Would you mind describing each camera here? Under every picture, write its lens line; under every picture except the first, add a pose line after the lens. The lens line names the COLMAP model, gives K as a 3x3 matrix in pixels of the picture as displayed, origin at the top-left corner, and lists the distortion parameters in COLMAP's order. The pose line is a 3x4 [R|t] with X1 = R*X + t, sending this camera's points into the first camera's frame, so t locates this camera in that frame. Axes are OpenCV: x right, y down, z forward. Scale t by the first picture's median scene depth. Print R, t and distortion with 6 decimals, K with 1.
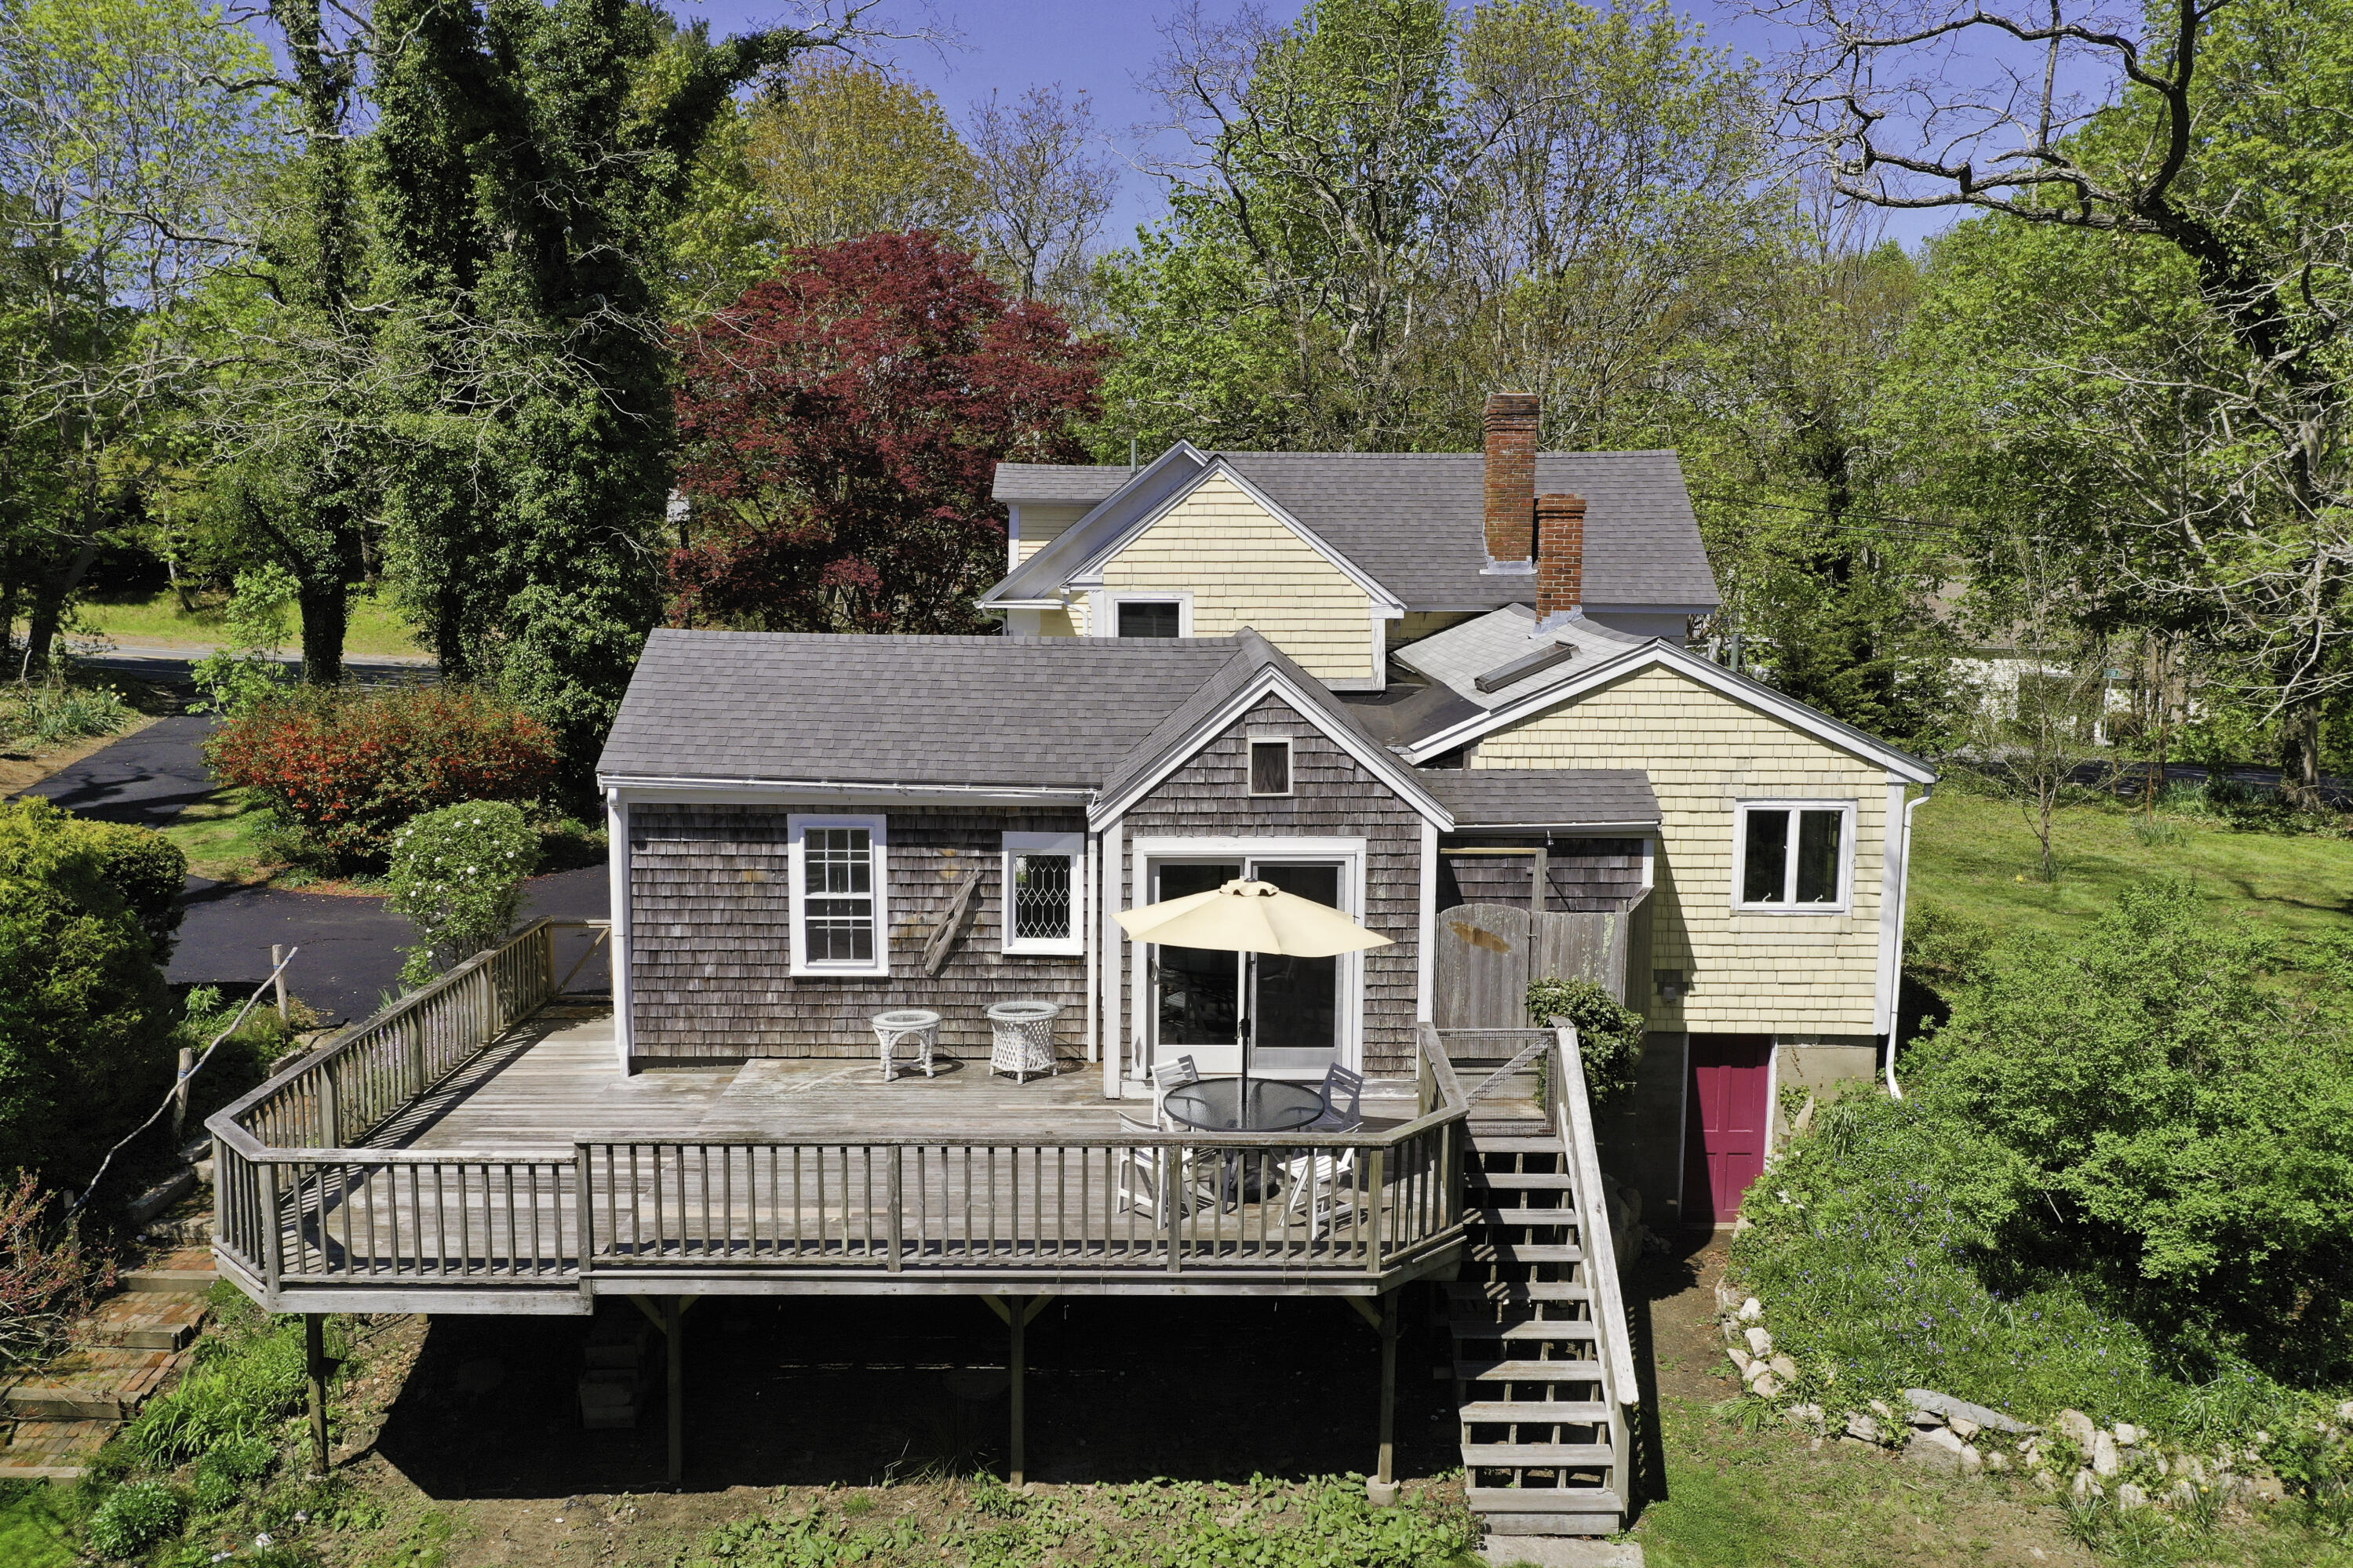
lens RADIAL K [[1880.6, 0, 1176.5], [0, 1880.6, 784.0], [0, 0, 1]] dist [0.018267, 0.010580]
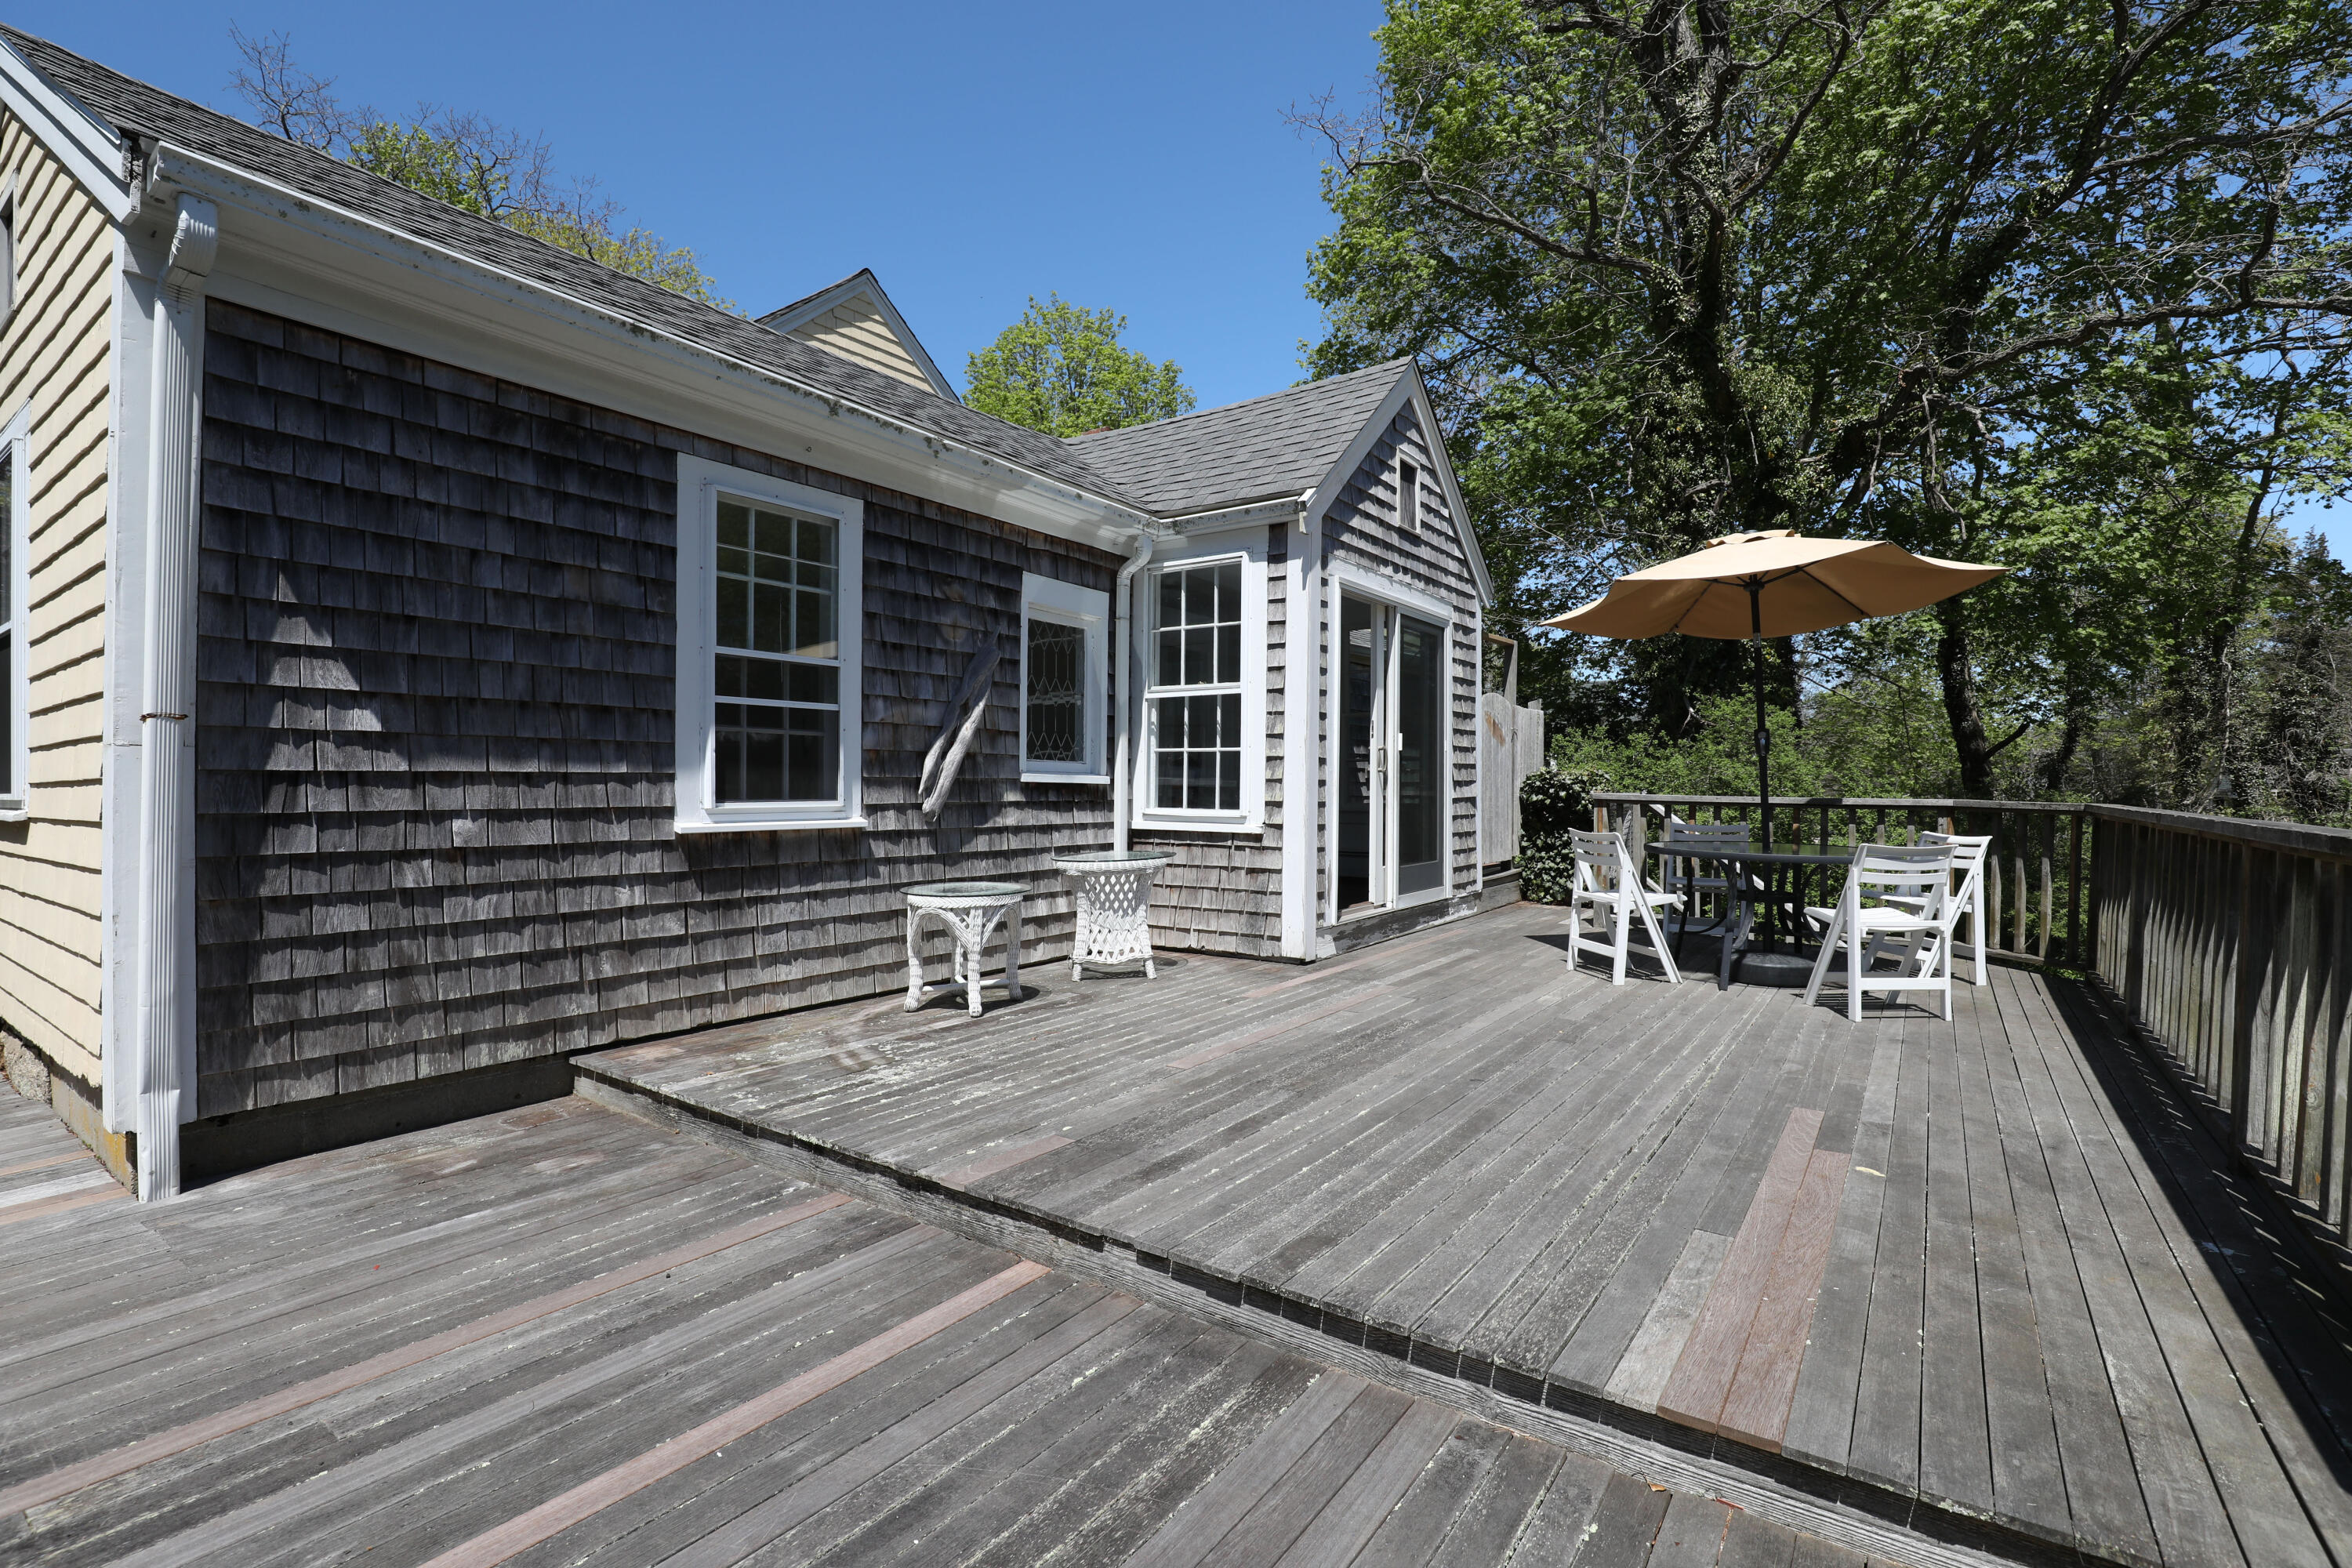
lens RADIAL K [[1065.6, 0, 1188.2], [0, 1065.6, 791.0], [0, 0, 1]] dist [-0.033891, -0.000262]
pose [[0.573348, -0.011217, 0.819235, -0.334039], [0.120779, 0.990139, -0.070971, 0.122465], [-0.810361, 0.139638, 0.569049, 0.769252]]
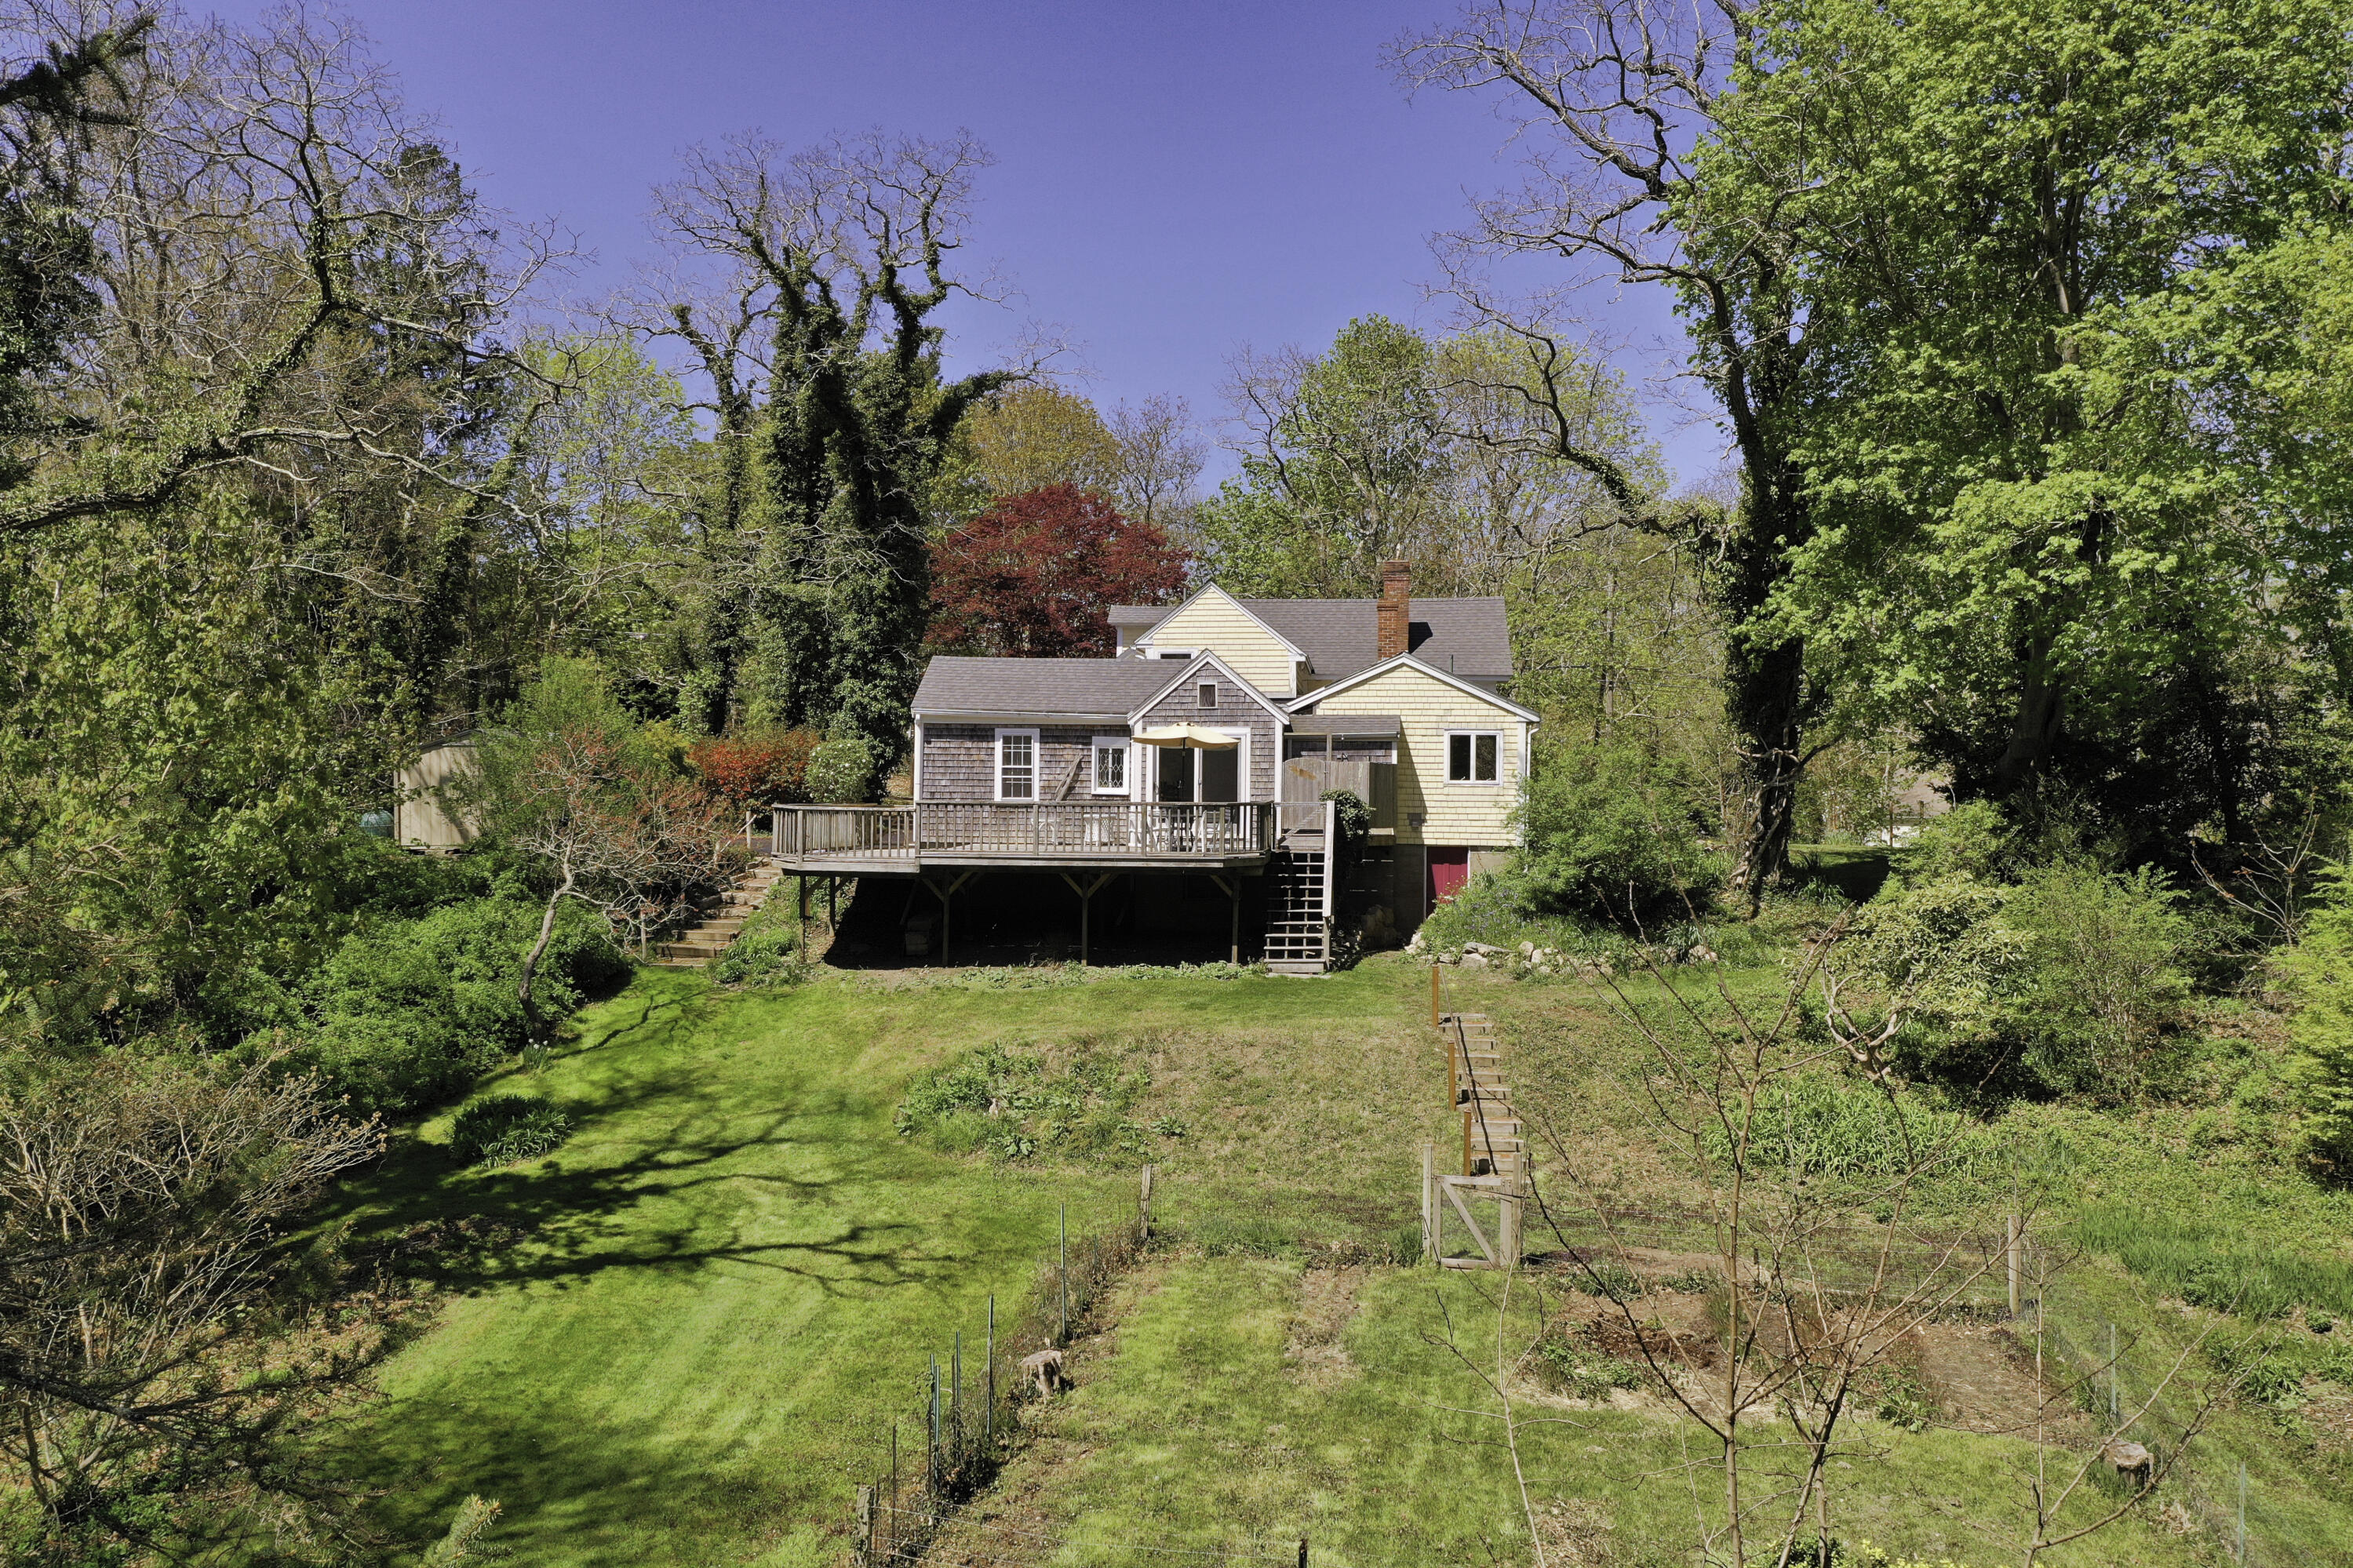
lens RADIAL K [[1880.6, 0, 1176.5], [0, 1880.6, 784.0], [0, 0, 1]] dist [0.018267, 0.010580]
pose [[0.995550, 0.000994, -0.094231, 0.207078], [-0.014181, 0.990137, -0.139381, 0.377379], [0.093163, 0.140097, 0.985745, -1.114140]]
